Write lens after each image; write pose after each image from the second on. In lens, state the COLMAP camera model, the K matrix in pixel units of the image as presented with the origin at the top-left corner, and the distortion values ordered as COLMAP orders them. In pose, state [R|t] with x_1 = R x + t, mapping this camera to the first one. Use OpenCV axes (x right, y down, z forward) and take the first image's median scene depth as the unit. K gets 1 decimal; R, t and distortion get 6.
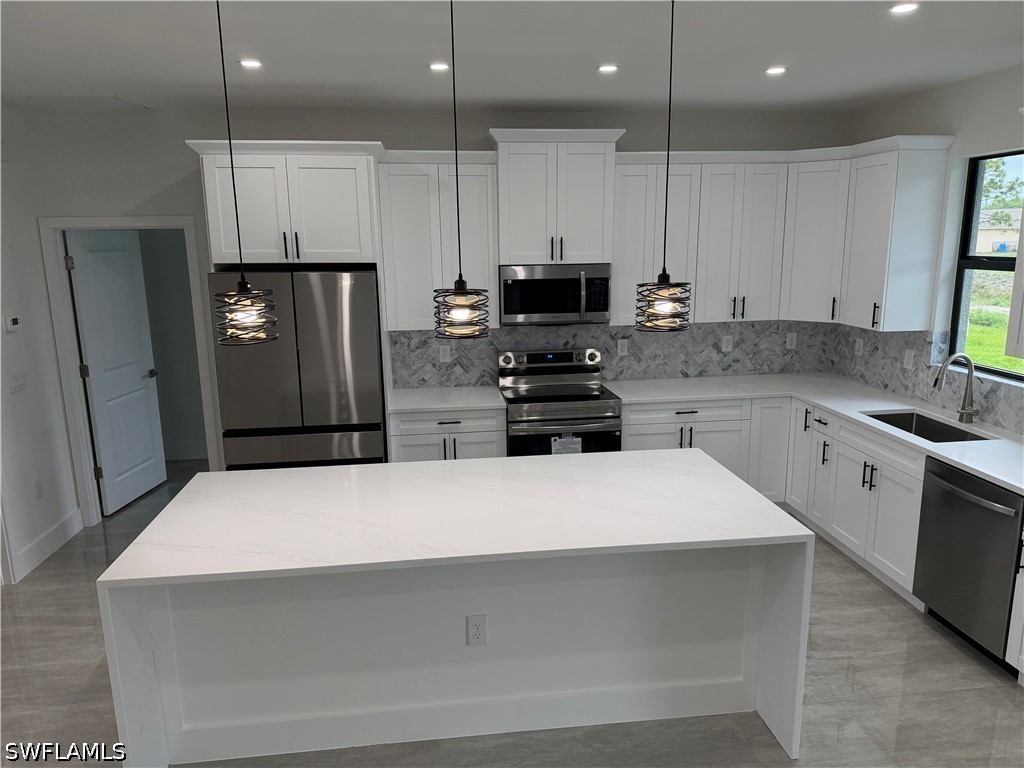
lens RADIAL K [[710.0, 0, 516.1], [0, 710.0, 390.5], [0, 0, 1]] dist [0.129838, -0.183894]
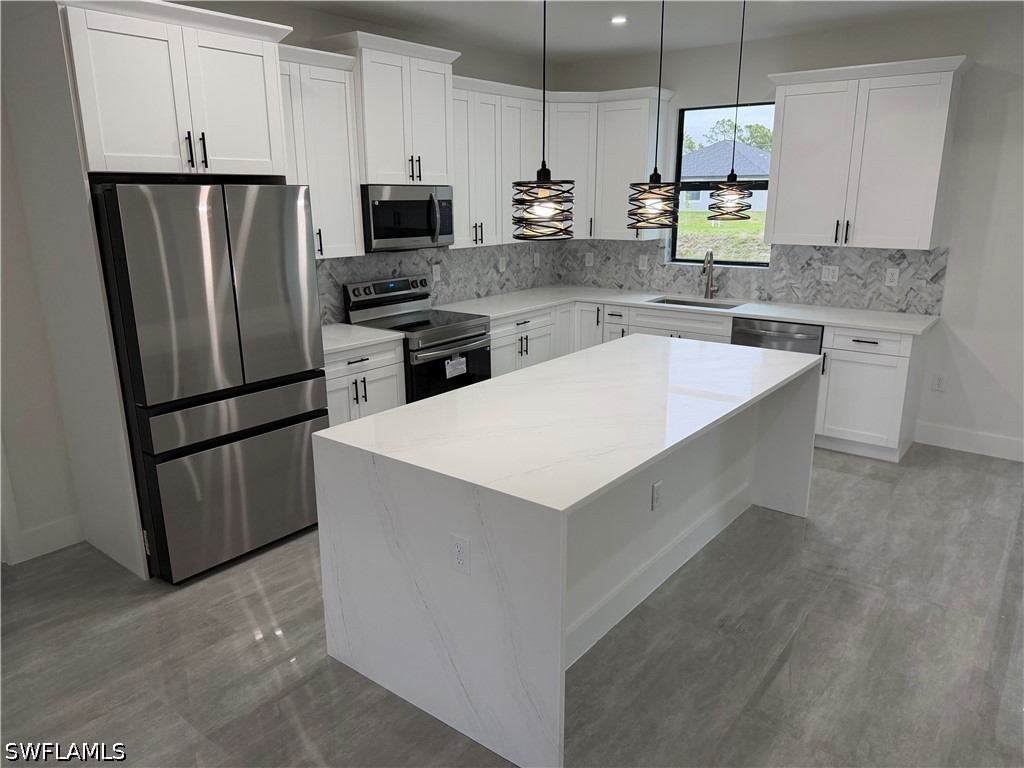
lens RADIAL K [[713.4, 0, 518.9], [0, 713.4, 383.0], [0, 0, 1]] dist [0.122838, -0.191373]
pose [[0.710213, -0.172433, 0.682542, -0.558206], [0.142179, 0.984693, 0.100823, 0.009820], [-0.689480, 0.025437, 0.723858, 0.194878]]
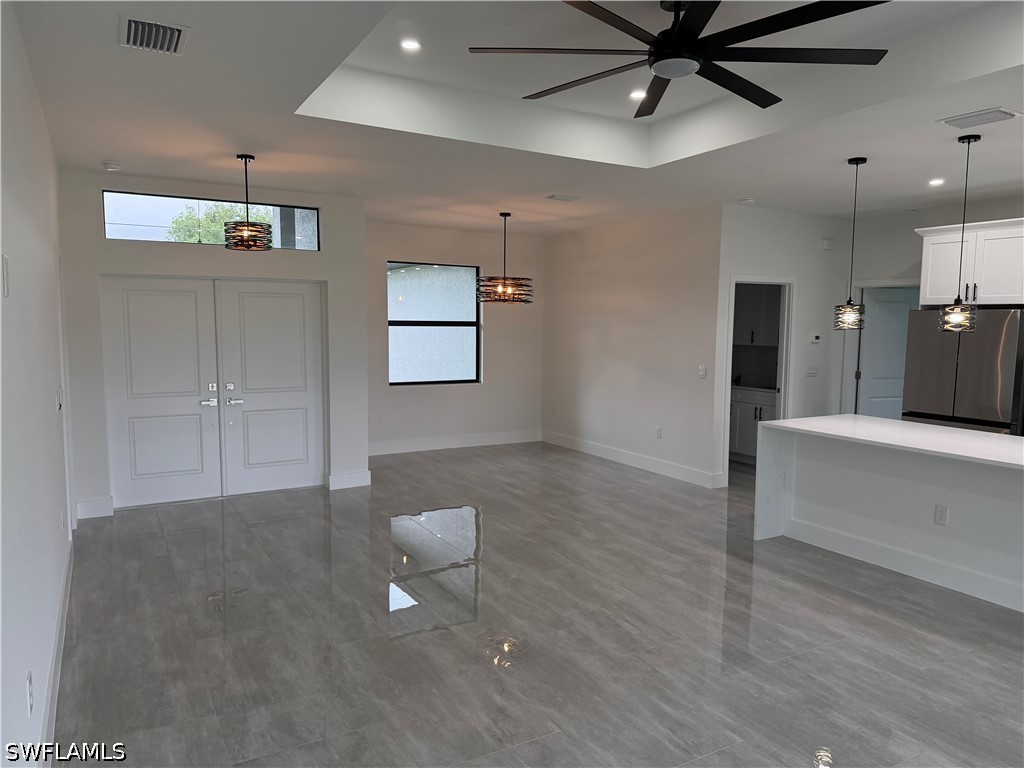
lens RADIAL K [[710.0, 0, 516.1], [0, 710.0, 390.5], [0, 0, 1]] dist [0.129838, -0.183894]
pose [[0.383406, 0.104107, -0.917694, 0.615071], [-0.207676, 0.977899, 0.024171, 0.130032], [0.899928, 0.181316, 0.396552, -0.325475]]
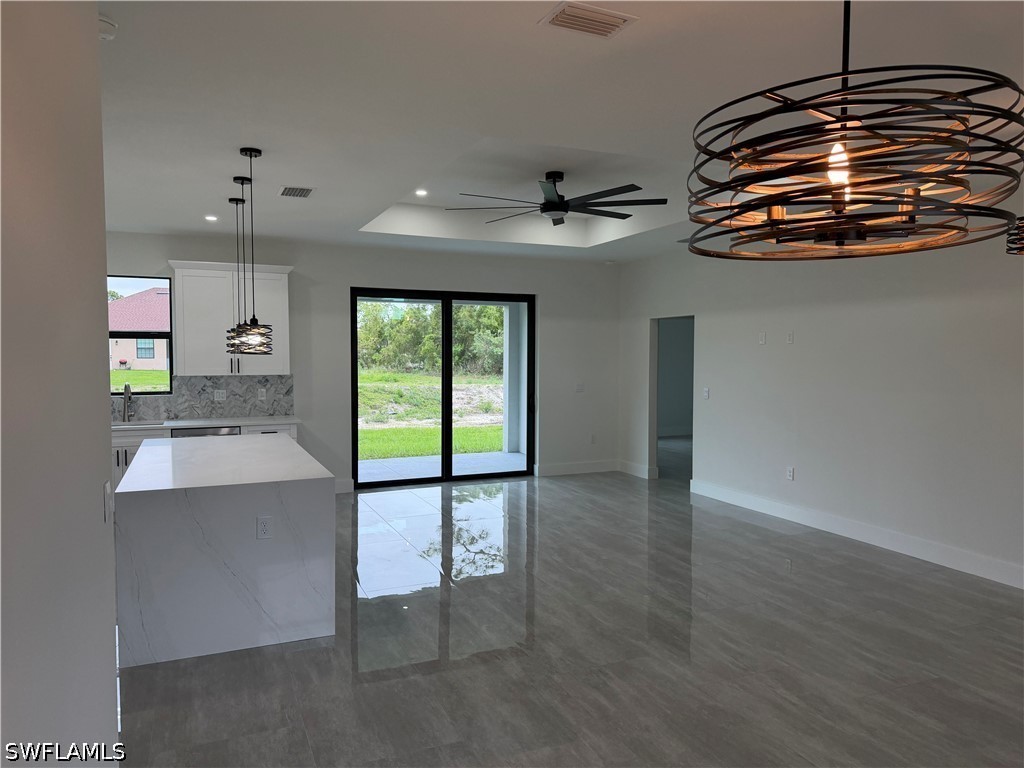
lens RADIAL K [[710.0, 0, 516.1], [0, 710.0, 390.5], [0, 0, 1]] dist [0.129838, -0.183894]
pose [[-0.286859, -0.043101, 0.957003, -1.151945], [0.201419, 0.973943, 0.104238, -0.020220], [-0.936559, 0.222660, -0.270703, 0.483512]]
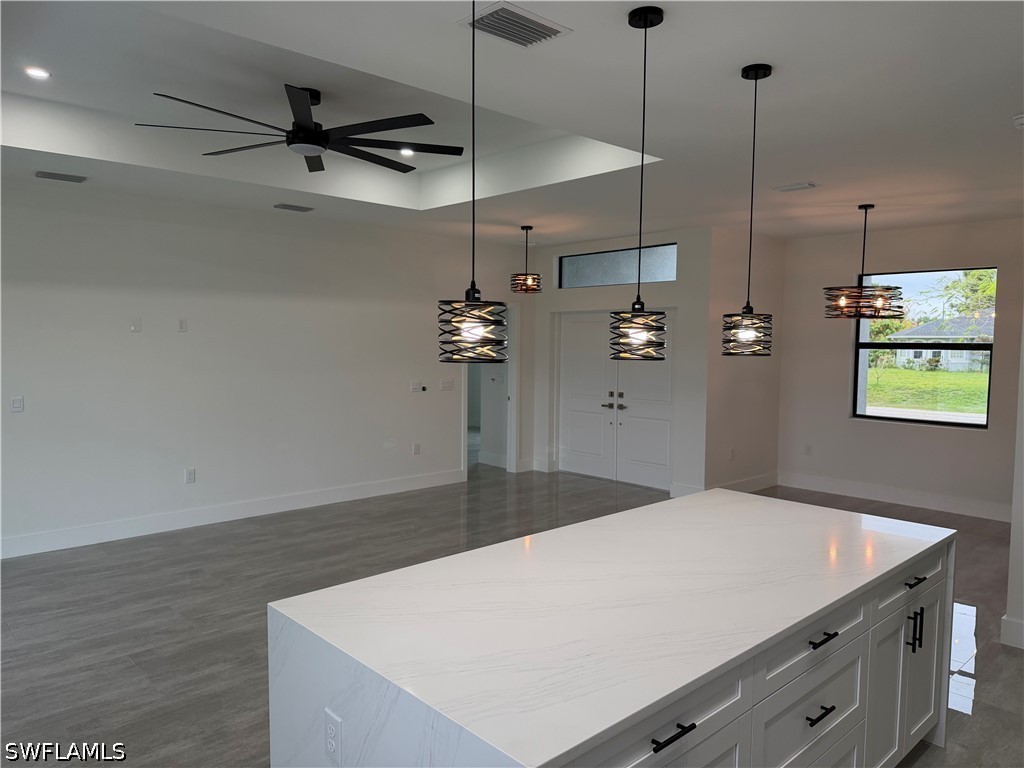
lens RADIAL K [[710.0, 0, 516.1], [0, 710.0, 390.5], [0, 0, 1]] dist [0.129838, -0.183894]
pose [[-0.808665, 0.051267, -0.586031, 0.355681], [-0.118766, 0.961454, 0.247995, -0.141835], [0.576156, 0.270146, -0.771405, 0.924738]]
